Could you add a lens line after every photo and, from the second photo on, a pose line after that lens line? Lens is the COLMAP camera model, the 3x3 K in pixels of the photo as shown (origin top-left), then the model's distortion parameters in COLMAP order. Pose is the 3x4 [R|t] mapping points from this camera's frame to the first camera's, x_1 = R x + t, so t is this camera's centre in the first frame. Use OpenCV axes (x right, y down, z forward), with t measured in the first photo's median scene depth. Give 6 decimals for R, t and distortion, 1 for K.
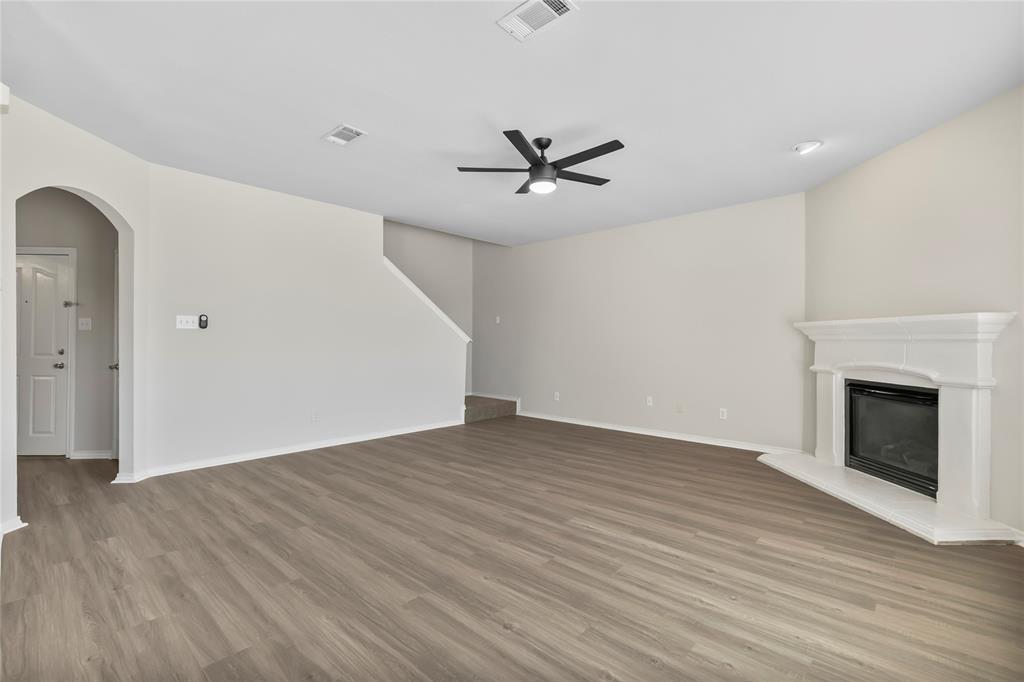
lens RADIAL K [[456.3, 0, 517.0], [0, 456.3, 340.7], [0, 0, 1]] dist [0.021694, 0.000012]
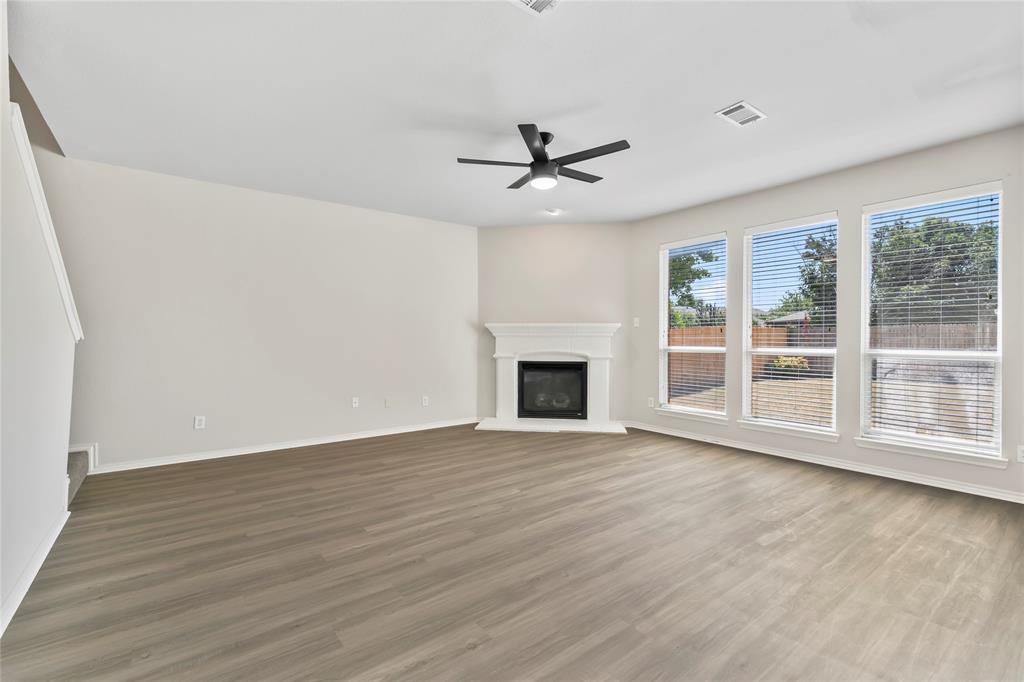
lens RADIAL K [[456.3, 0, 517.0], [0, 456.3, 340.7], [0, 0, 1]] dist [0.021694, 0.000012]
pose [[0.175217, -0.007333, 0.984503, -0.888353], [-0.001061, 0.999970, 0.007637, 0.003410], [-0.984529, -0.002383, 0.175204, 0.839367]]
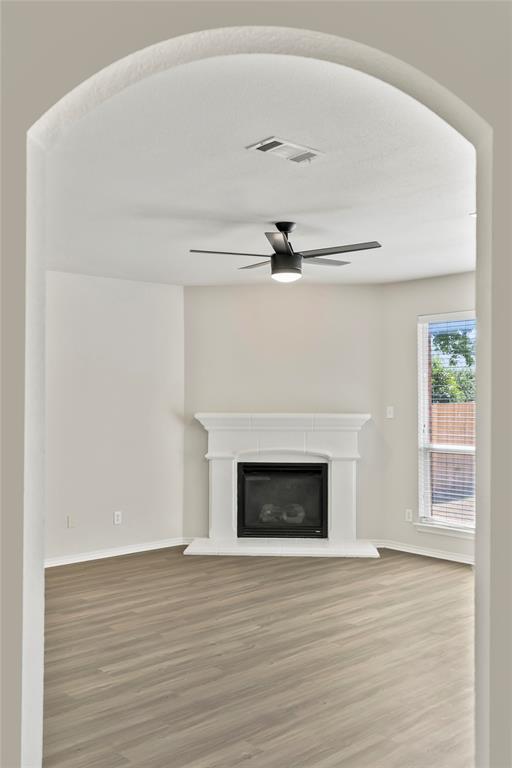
lens RADIAL K [[730.2, 0, 256.4], [0, 730.2, 385.6], [0, 0, 1]] dist [0.024868, 0.014082]
pose [[0.100889, 0.017875, 0.994737, -1.282459], [0.000403, 0.999838, -0.018008, -0.090347], [-0.994898, 0.002218, 0.100865, 0.871113]]
